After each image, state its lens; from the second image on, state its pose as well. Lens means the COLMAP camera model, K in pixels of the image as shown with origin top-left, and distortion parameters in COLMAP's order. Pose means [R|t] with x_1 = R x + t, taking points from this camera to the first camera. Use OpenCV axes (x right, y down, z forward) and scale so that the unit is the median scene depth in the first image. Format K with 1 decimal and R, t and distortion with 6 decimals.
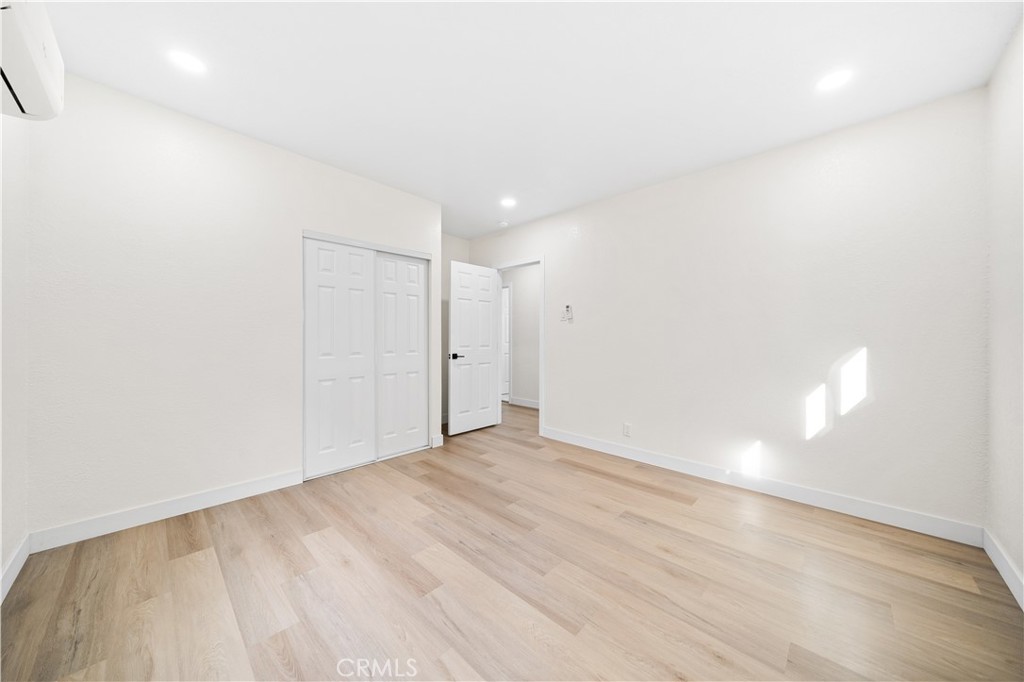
lens RADIAL K [[352.1, 0, 510.7], [0, 352.1, 338.6], [0, 0, 1]] dist [-0.002736, -0.000115]
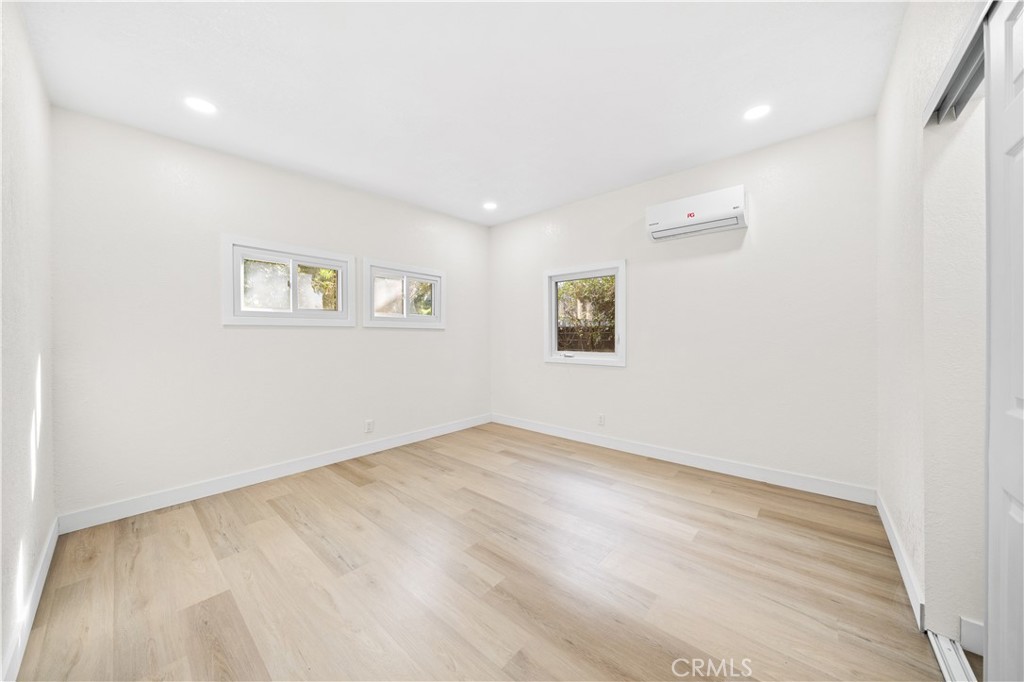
lens RADIAL K [[352.1, 0, 512.6], [0, 352.1, 337.3], [0, 0, 1]] dist [-0.002736, -0.000115]
pose [[-0.998835, 0.005307, -0.047968, 0.001189], [0.004927, 0.999956, 0.008027, -0.013068], [0.048009, 0.007781, -0.998817, 2.146042]]
